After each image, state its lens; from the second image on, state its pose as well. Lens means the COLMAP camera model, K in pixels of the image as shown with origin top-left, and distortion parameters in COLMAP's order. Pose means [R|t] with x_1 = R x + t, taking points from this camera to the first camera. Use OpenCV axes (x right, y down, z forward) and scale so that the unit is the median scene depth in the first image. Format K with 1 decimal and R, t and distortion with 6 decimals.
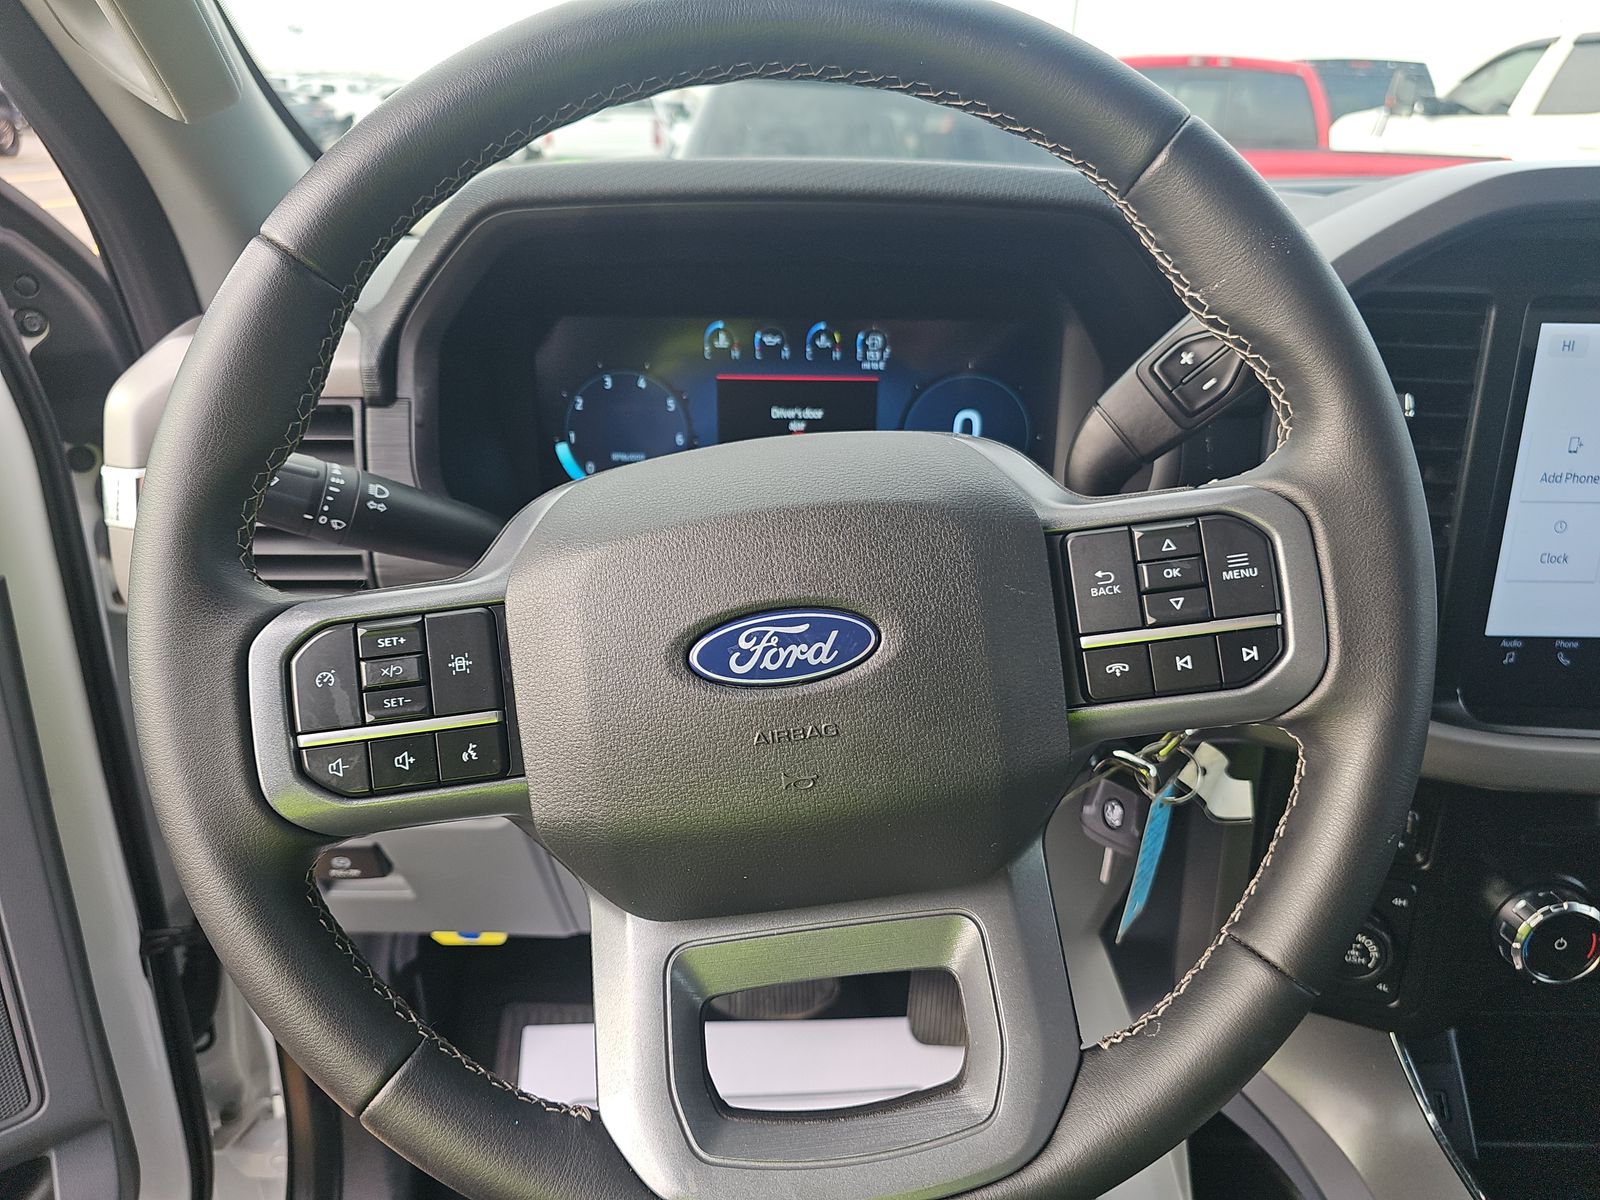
lens RADIAL K [[1070.5, 0, 798.9], [0, 1070.5, 581.8], [0, 0, 1]] dist [0.045949, -0.049182]
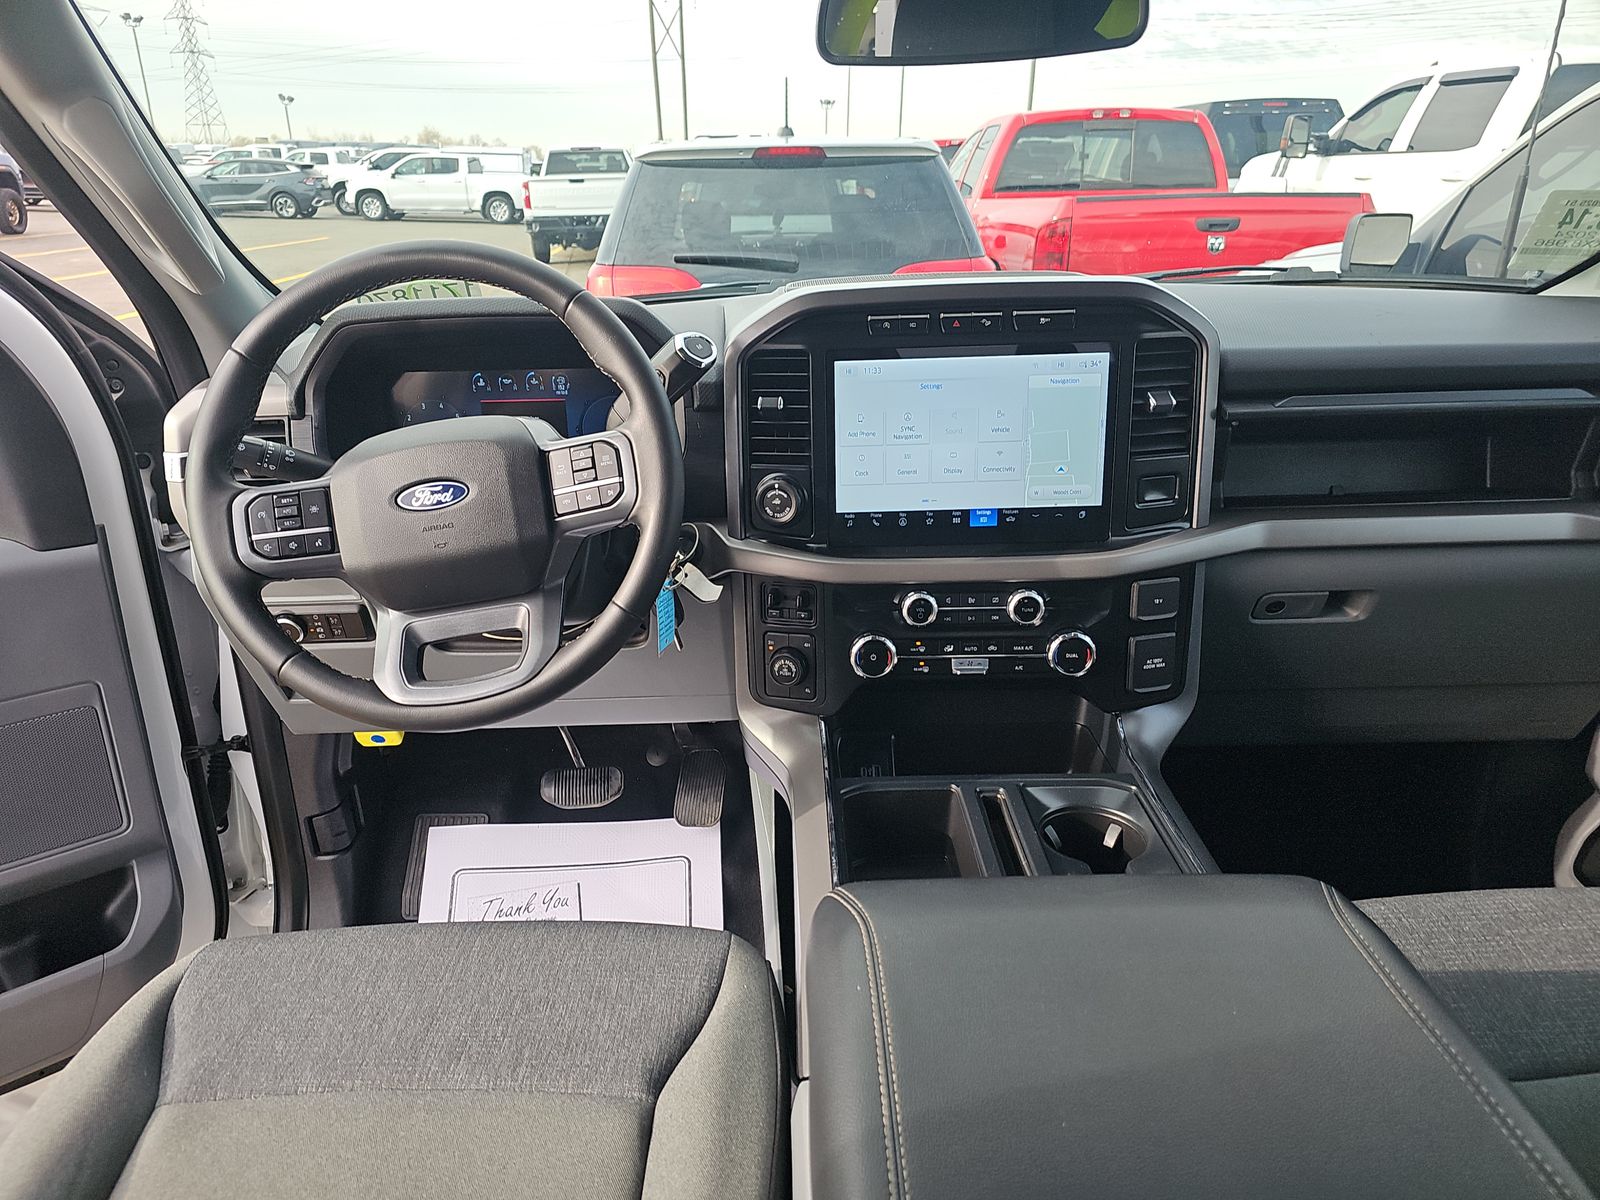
lens RADIAL K [[1057.2, 0, 800.0], [0, 1057.2, 600.0], [0, 0, 1]] dist [0.030039, -0.003493]
pose [[0.999385, -0.035075, -0.000374, 0.608645], [0.035064, 0.999250, -0.016451, 0.270679], [0.000951, 0.016428, 0.999865, -1.119447]]
